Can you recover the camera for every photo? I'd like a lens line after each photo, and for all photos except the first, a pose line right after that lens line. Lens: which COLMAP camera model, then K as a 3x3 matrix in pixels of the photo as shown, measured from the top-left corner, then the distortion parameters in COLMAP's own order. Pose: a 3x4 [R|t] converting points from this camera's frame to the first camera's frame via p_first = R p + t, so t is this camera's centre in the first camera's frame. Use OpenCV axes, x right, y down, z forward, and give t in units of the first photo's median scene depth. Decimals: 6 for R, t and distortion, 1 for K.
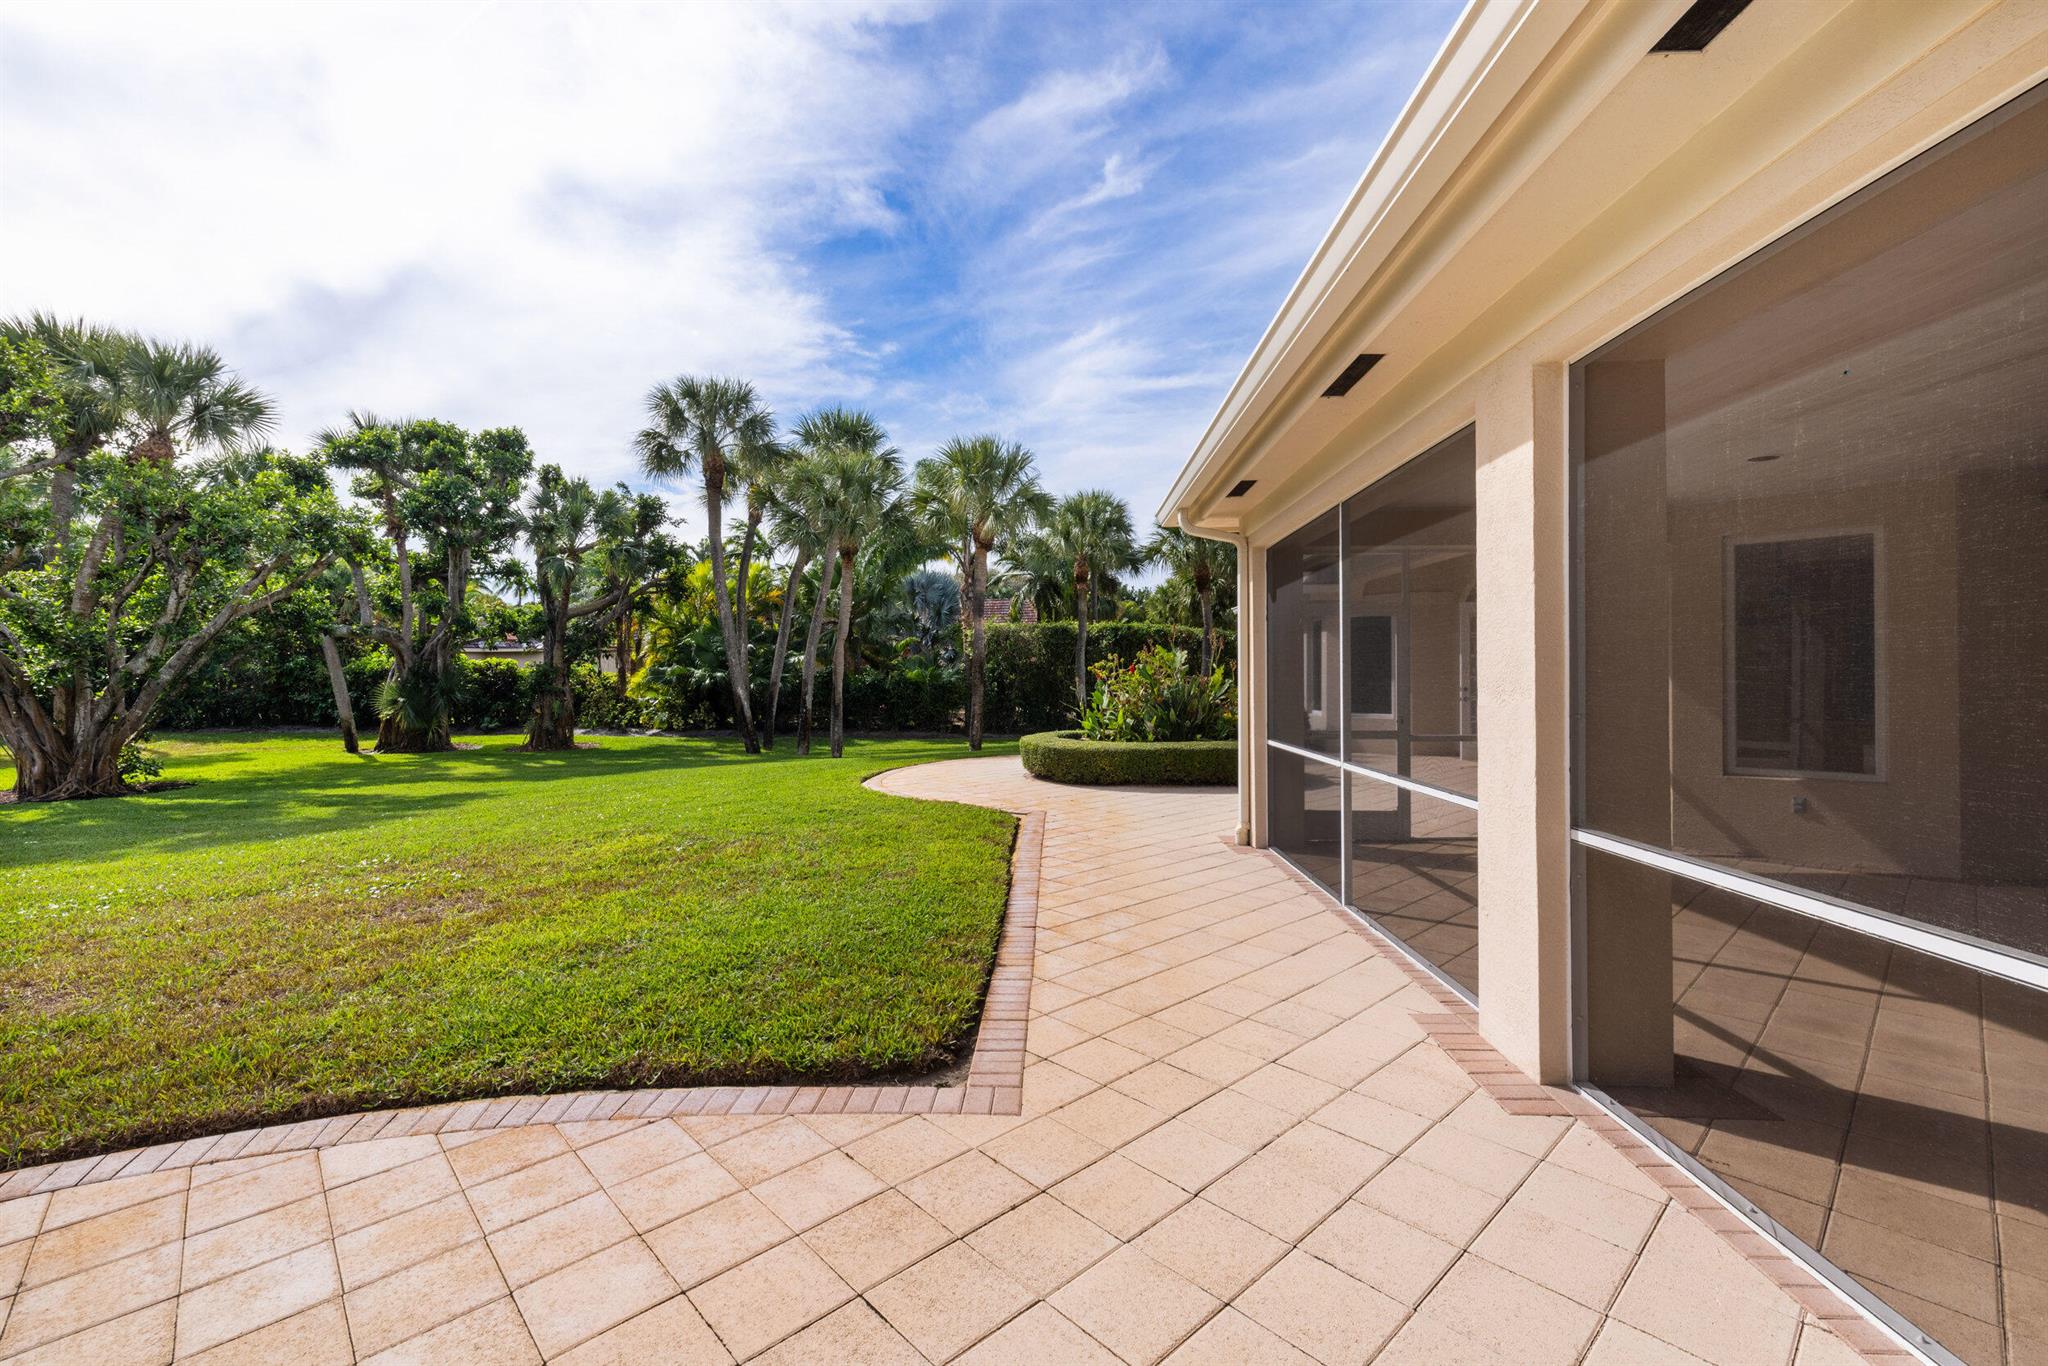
lens RADIAL K [[881.5, 0, 1028.0], [0, 881.5, 677.1], [0, 0, 1]] dist [0.006301, -0.000976]
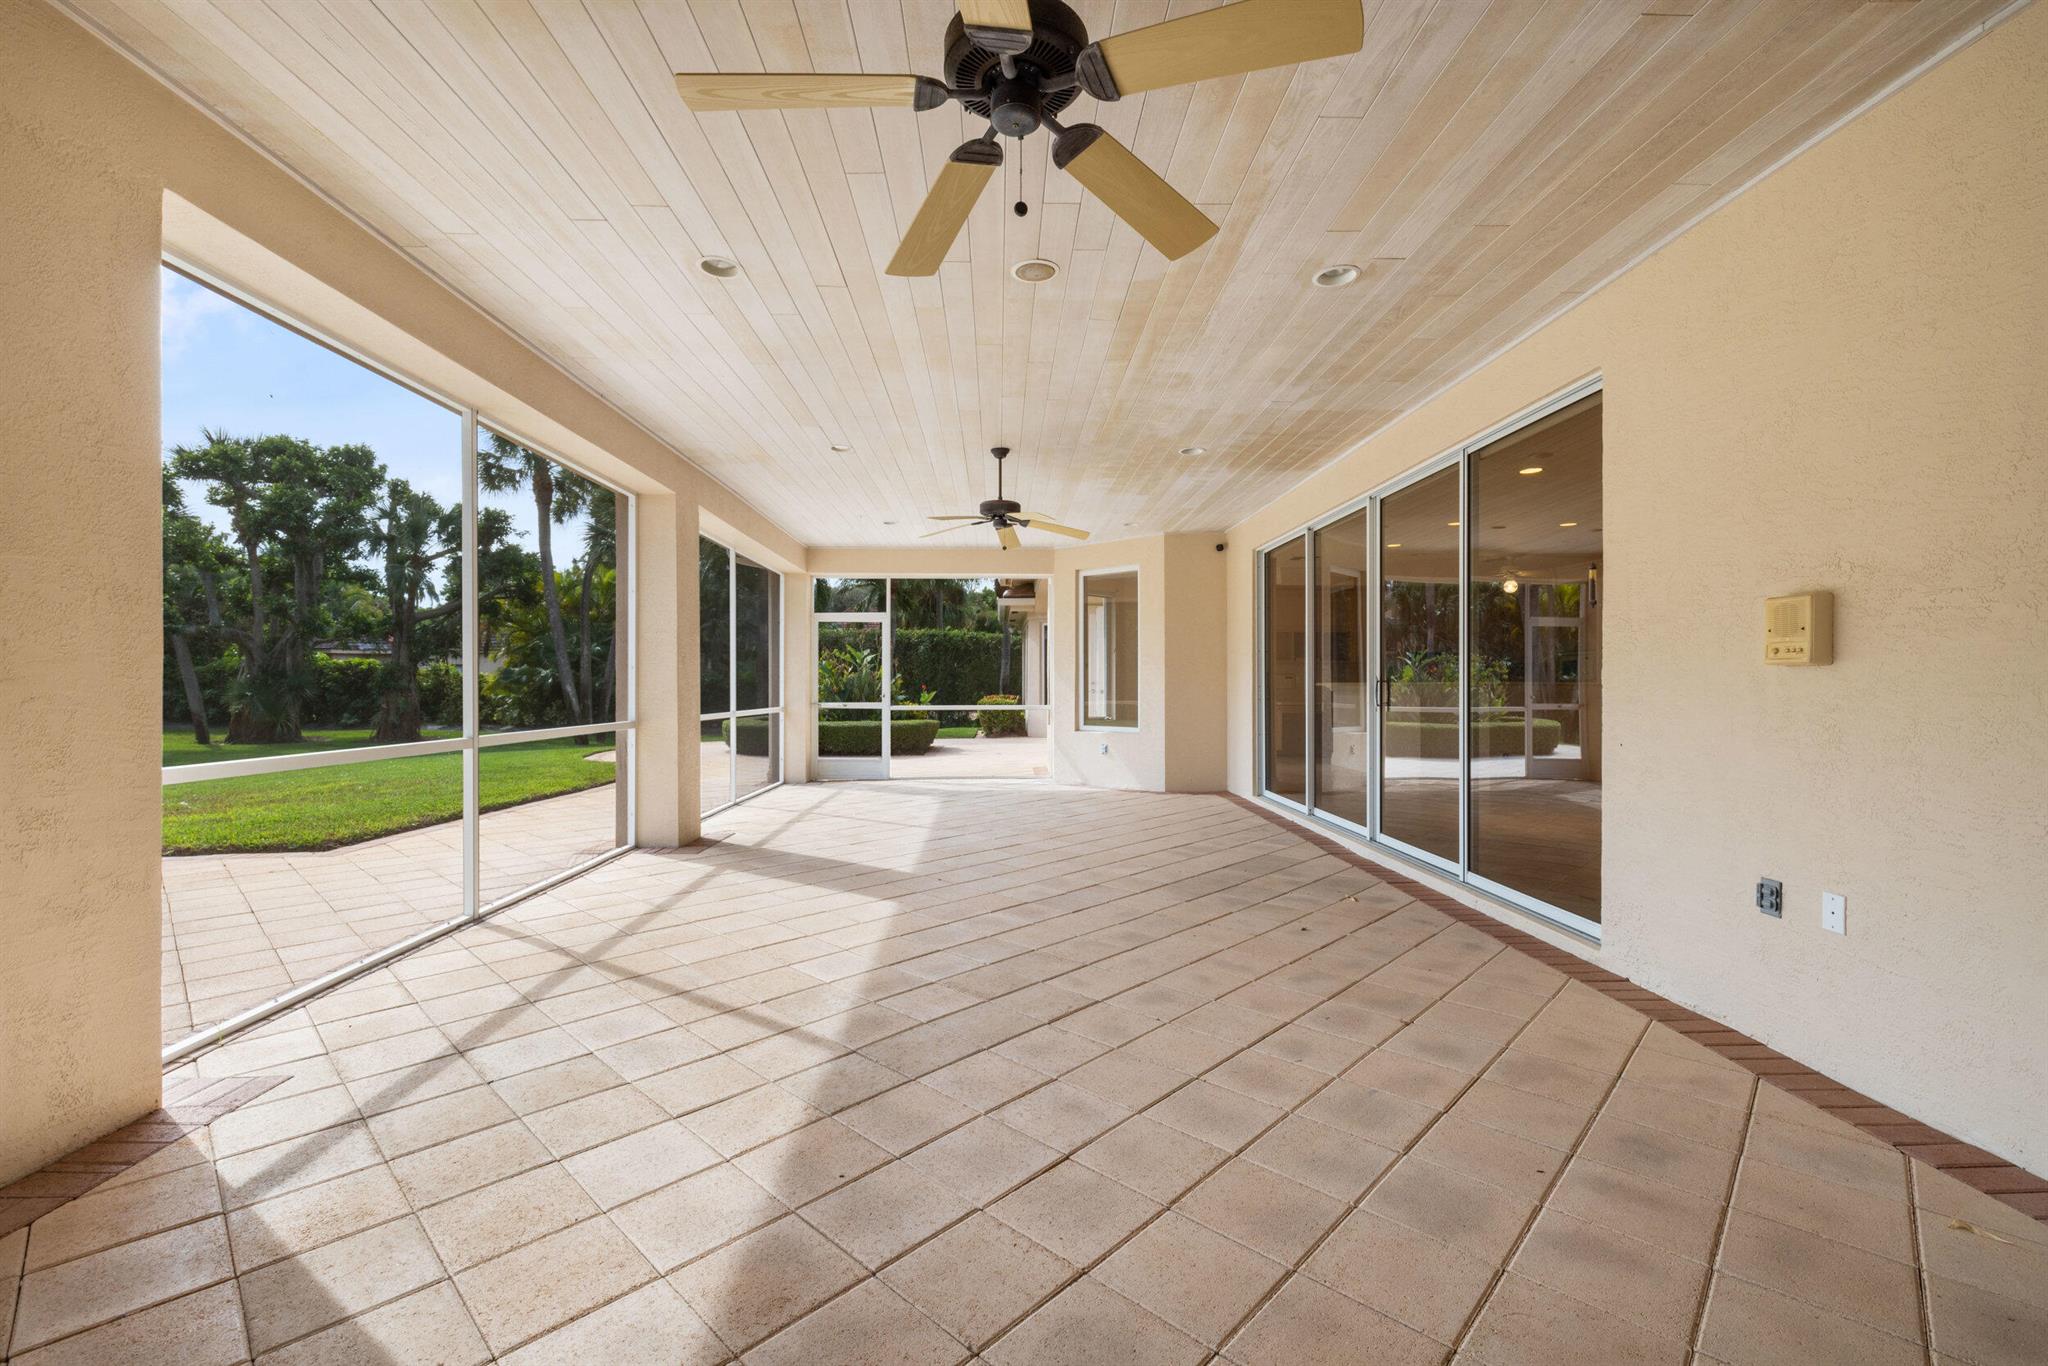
lens RADIAL K [[881.5, 0, 1025.1], [0, 881.5, 681.7], [0, 0, 1]] dist [0.006301, -0.000976]
pose [[0.998371, 0.004717, 0.056852, 0.167125], [-0.004467, 0.999980, -0.004520, 0.009602], [-0.056872, 0.004259, 0.998372, -0.125721]]
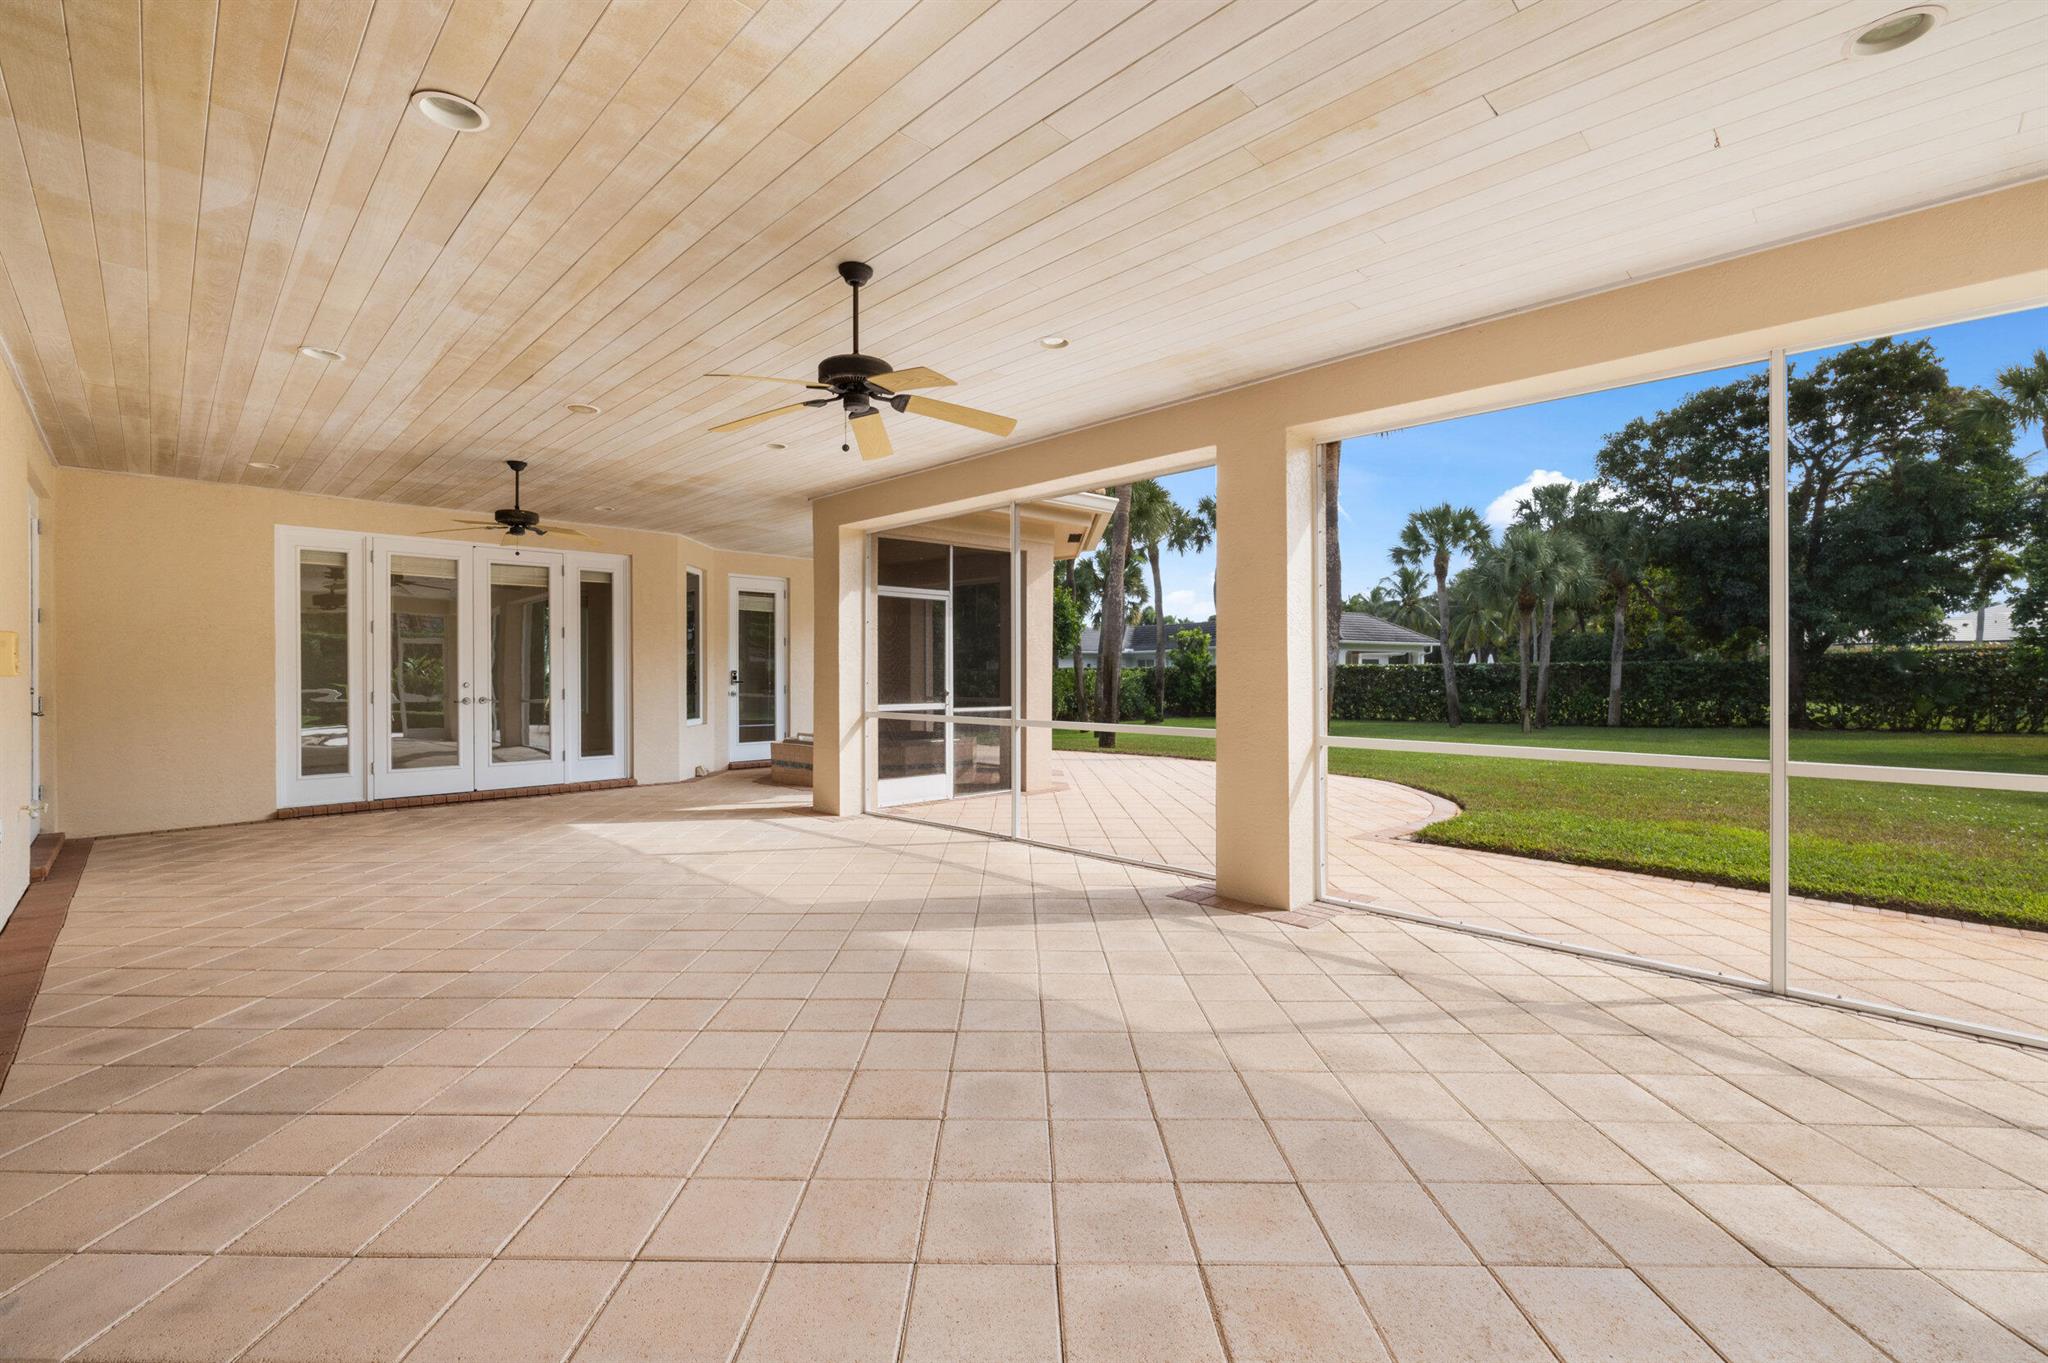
lens RADIAL K [[881.5, 0, 1027.3], [0, 881.5, 679.5], [0, 0, 1]] dist [0.006301, -0.000976]
pose [[-0.692217, 0.004177, -0.721677, 0.502082], [0.001405, 0.999989, 0.004440, 0.004289], [0.721688, 0.002059, -0.692216, 1.248855]]
